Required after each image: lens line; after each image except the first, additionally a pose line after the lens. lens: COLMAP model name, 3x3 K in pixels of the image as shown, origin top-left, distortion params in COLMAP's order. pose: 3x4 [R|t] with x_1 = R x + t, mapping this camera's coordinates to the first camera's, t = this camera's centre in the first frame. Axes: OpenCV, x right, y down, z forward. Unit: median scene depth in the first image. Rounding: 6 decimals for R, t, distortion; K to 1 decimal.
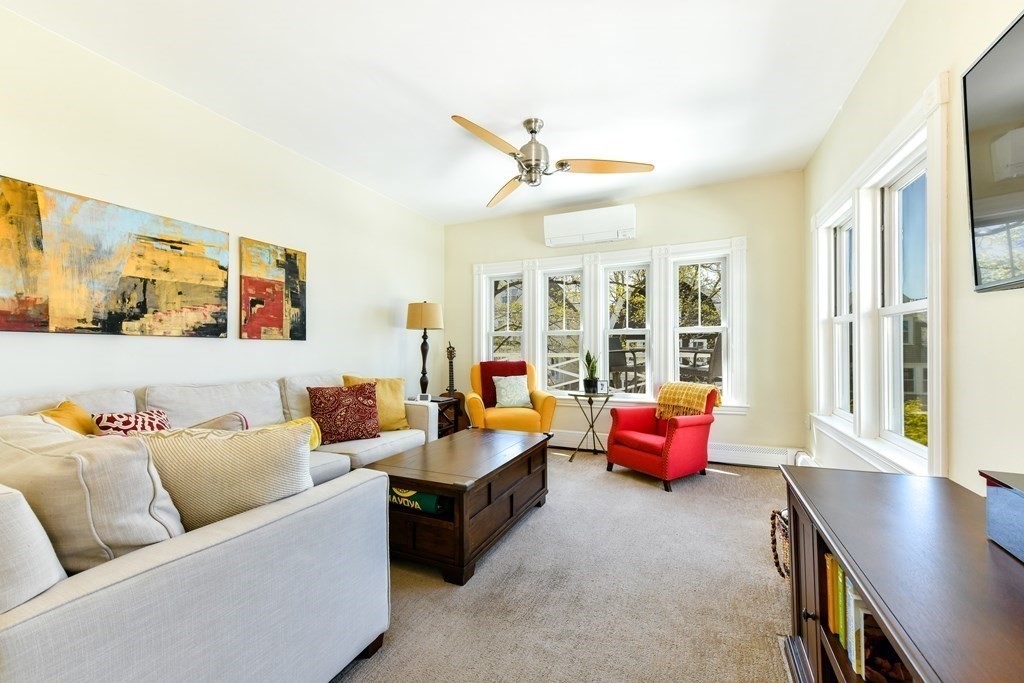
lens RADIAL K [[403.9, 0, 513.0], [0, 403.9, 347.1], [0, 0, 1]] dist [-0.000492, -0.001702]
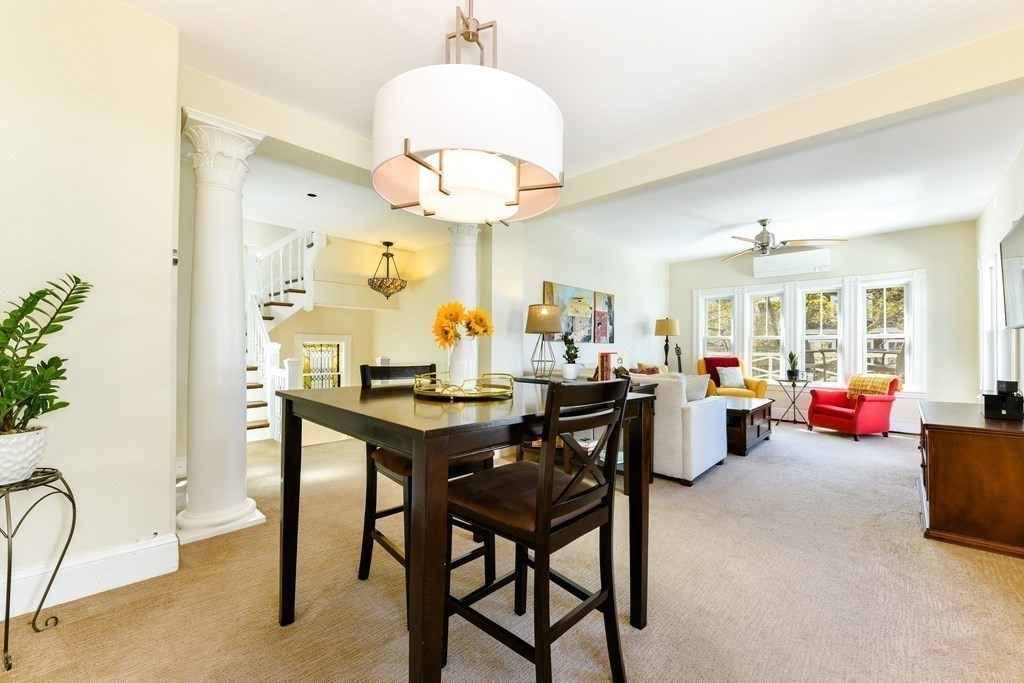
lens RADIAL K [[403.9, 0, 519.0], [0, 403.9, 342.1], [0, 0, 1]] dist [-0.000492, -0.001702]
pose [[0.946924, 0.004573, -0.321425, -0.289450], [-0.006835, 0.999959, -0.005910, -0.007697], [0.321385, 0.007793, 0.946916, -0.732744]]
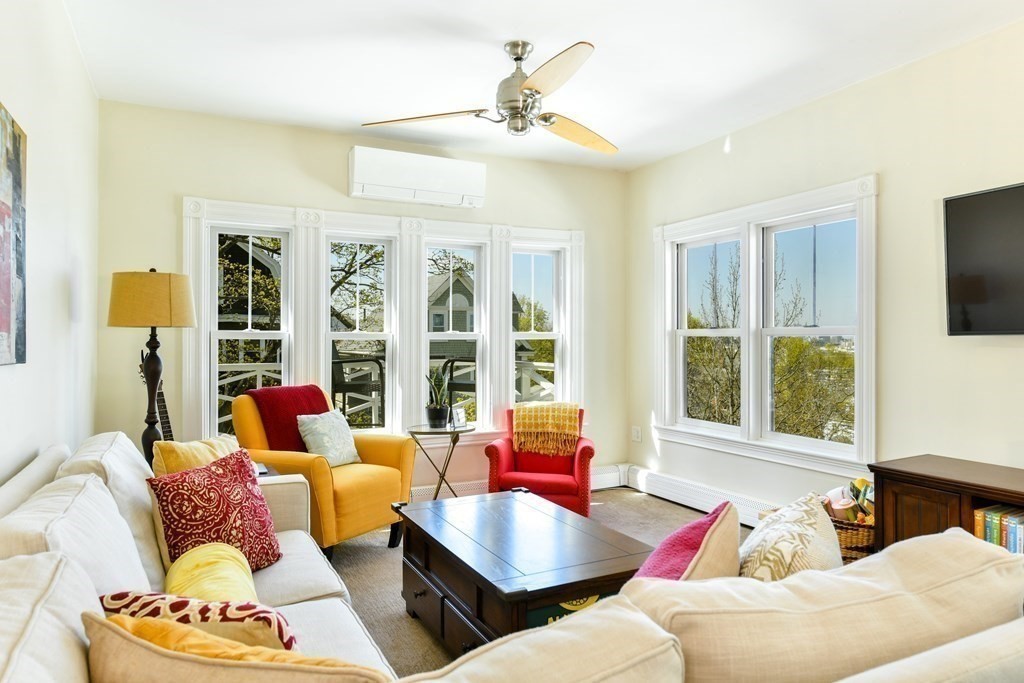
lens RADIAL K [[654.1, 0, 516.6], [0, 654.1, 340.5], [0, 0, 1]] dist [-0.003173, 0.000120]
pose [[0.624247, 0.003793, 0.781218, -0.616960], [-0.004838, 0.999988, -0.000989, -0.034113], [-0.781212, -0.003163, 0.624258, 0.219007]]
